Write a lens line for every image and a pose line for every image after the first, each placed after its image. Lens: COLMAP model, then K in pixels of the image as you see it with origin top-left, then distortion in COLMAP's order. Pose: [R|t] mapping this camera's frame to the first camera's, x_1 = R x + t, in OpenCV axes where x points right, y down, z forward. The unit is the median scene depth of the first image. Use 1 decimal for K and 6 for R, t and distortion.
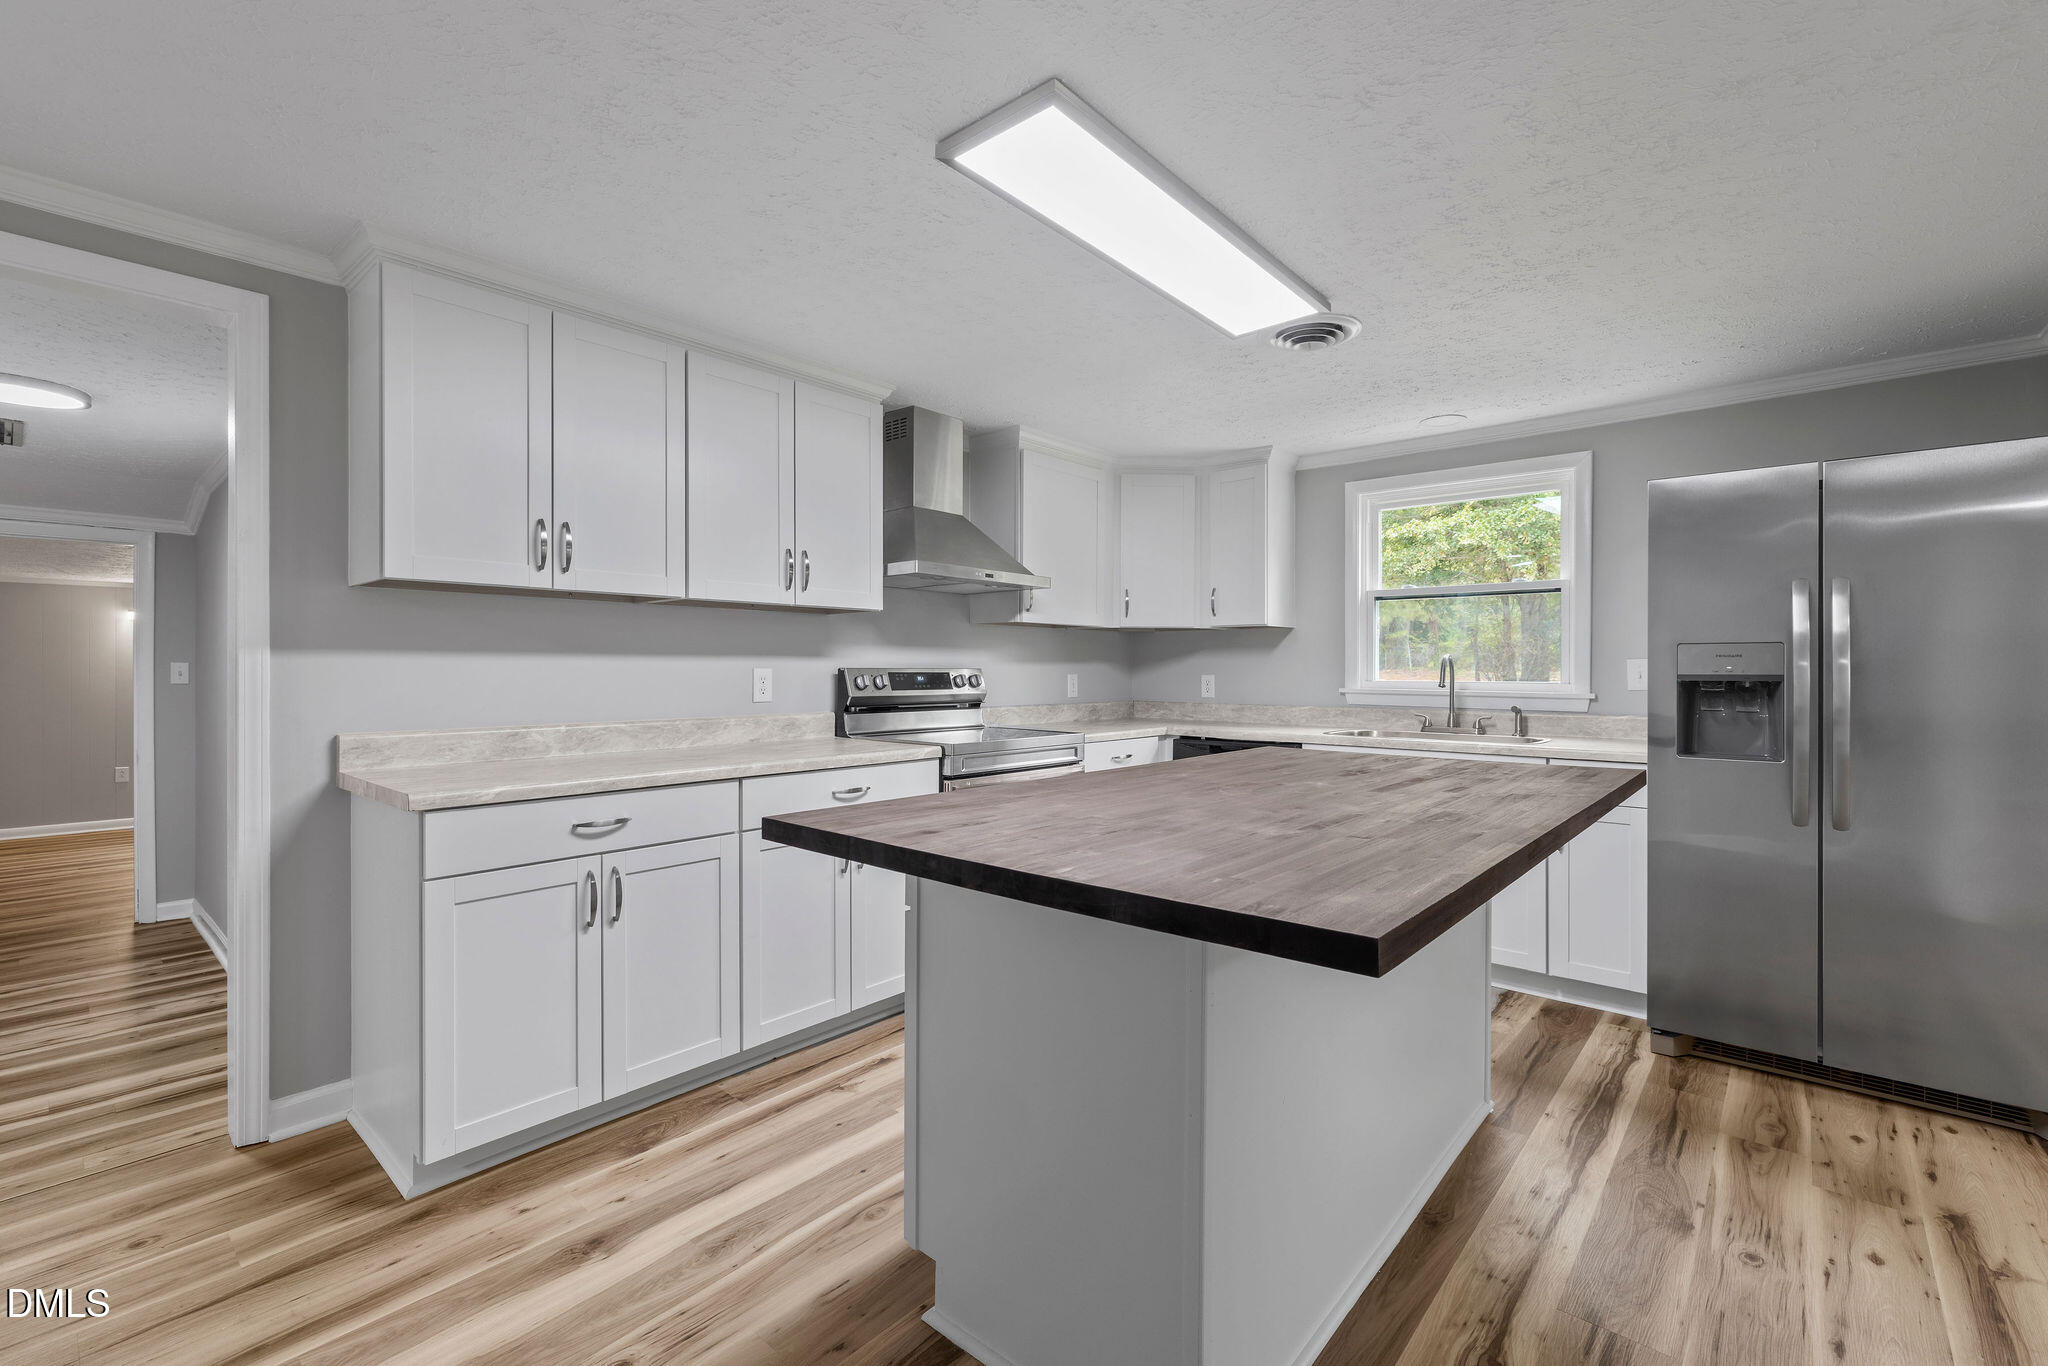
lens RADIAL K [[887.6, 0, 1024.0], [0, 887.6, 683.0], [0, 0, 1]] dist [-0.020127, -0.000185]
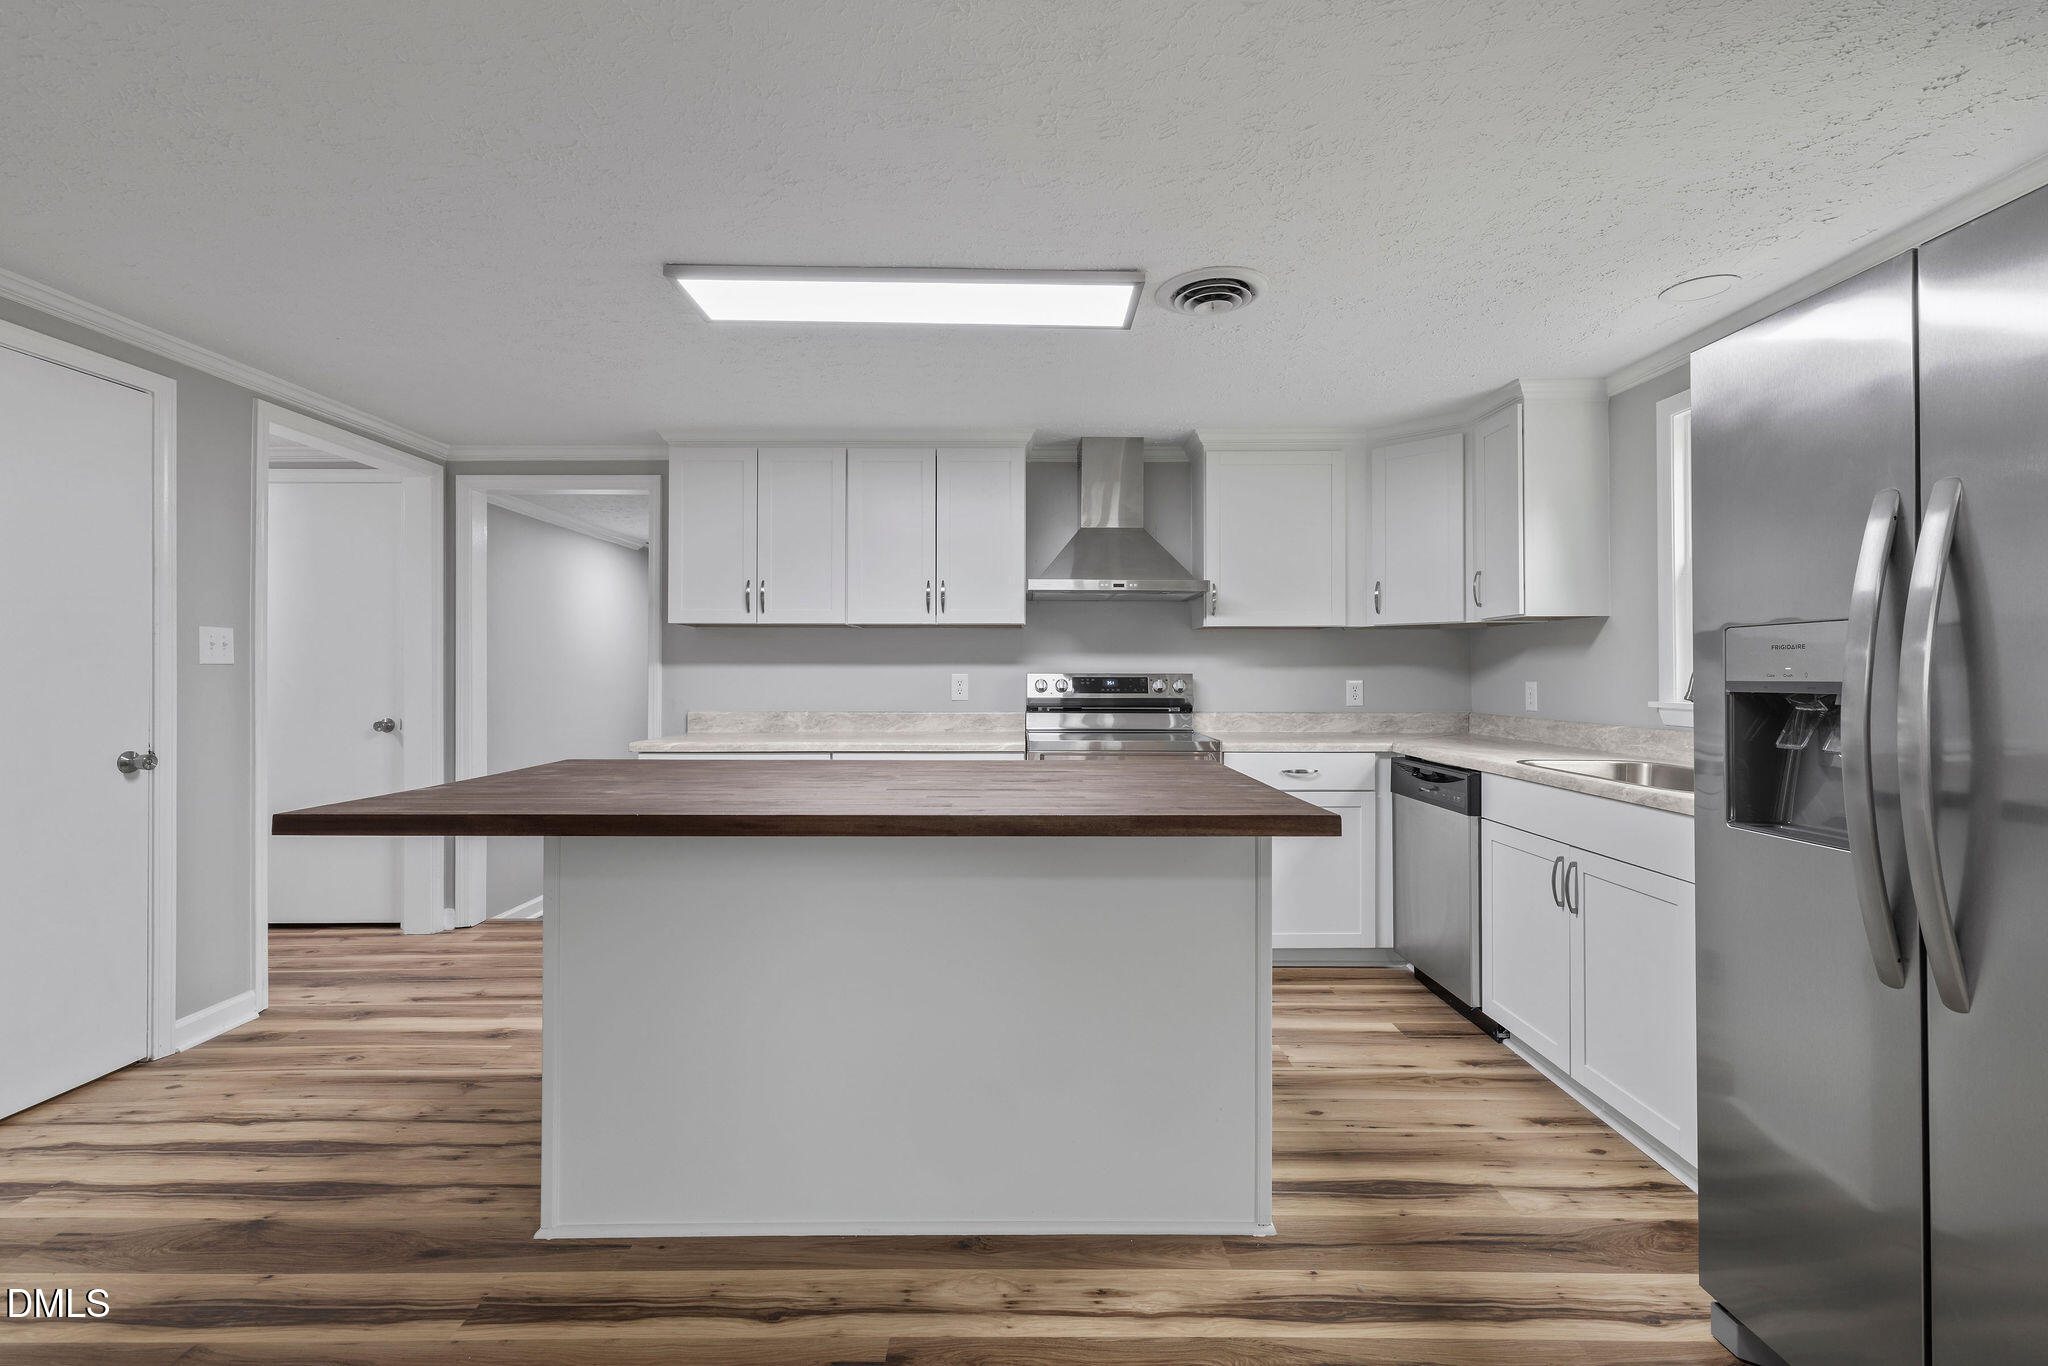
lens RADIAL K [[887.2, 0, 1011.0], [0, 887.2, 672.6], [0, 0, 1]] dist [0.002041, -0.000092]
pose [[0.662944, -0.005425, -0.748650, 0.687750], [-0.011777, 0.999774, -0.017674, 0.003341], [0.748577, 0.020534, 0.662730, 0.211962]]
